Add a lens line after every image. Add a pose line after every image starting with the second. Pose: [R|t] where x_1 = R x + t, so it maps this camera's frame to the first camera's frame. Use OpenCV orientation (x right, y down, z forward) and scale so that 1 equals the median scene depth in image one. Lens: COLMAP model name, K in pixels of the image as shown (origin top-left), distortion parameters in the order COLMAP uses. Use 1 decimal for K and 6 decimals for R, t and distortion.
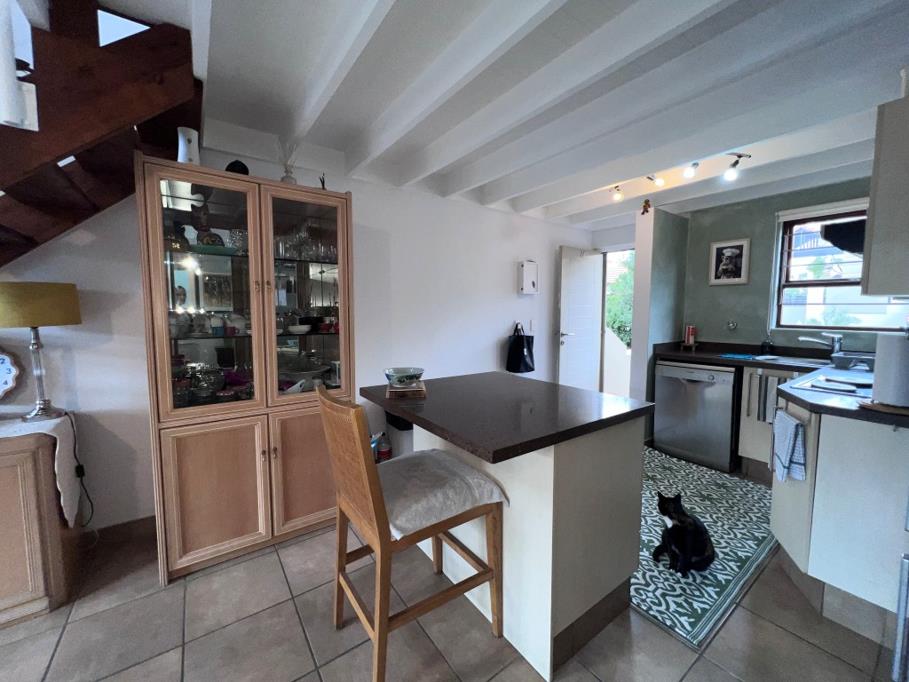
lens RADIAL K [[361.9, 0, 455.6], [0, 361.9, 337.1], [0, 0, 1]] dist [-0.007834, -0.000474]
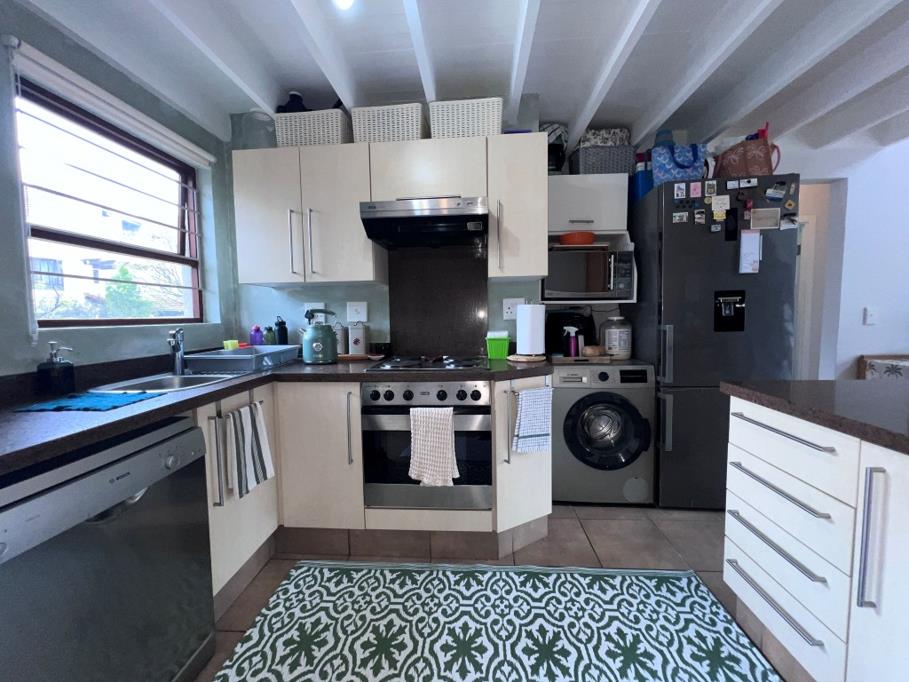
lens RADIAL K [[361.9, 0, 453.4], [0, 361.9, 336.9], [0, 0, 1]] dist [-0.007834, -0.000474]
pose [[-0.769464, -0.030164, 0.637977, 0.315990], [0.066266, 0.989723, 0.126718, -0.048022], [-0.635243, 0.139781, -0.759558, 1.301124]]
